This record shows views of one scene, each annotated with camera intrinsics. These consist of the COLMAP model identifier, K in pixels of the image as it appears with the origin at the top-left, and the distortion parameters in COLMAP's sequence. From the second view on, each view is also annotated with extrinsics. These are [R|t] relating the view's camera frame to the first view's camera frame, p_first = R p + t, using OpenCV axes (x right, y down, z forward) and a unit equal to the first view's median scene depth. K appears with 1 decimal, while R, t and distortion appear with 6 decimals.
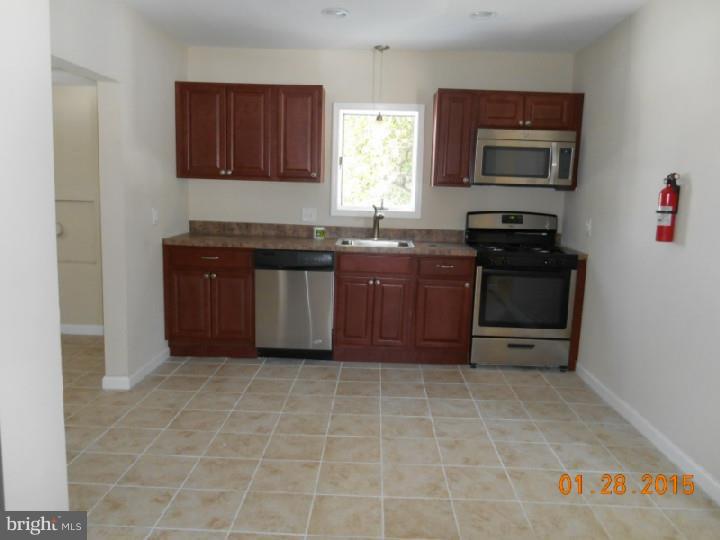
lens RADIAL K [[575.7, 0, 360.0], [0, 575.7, 270.0], [0, 0, 1]] dist [-0.009150, 0.008185]
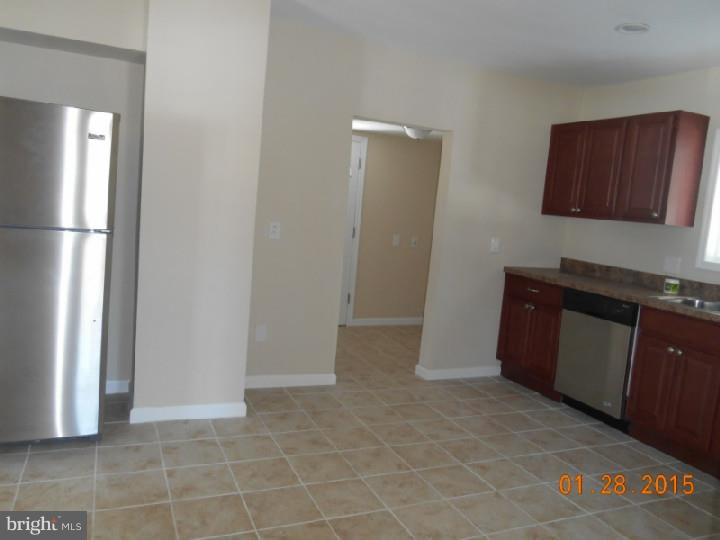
lens RADIAL K [[575.7, 0, 360.0], [0, 575.7, 270.0], [0, 0, 1]] dist [-0.009150, 0.008185]
pose [[0.419341, 0.107640, -0.901425, 0.535512], [-0.203140, 0.978894, 0.022390, -0.016107], [0.884809, 0.173726, 0.432356, 0.274608]]
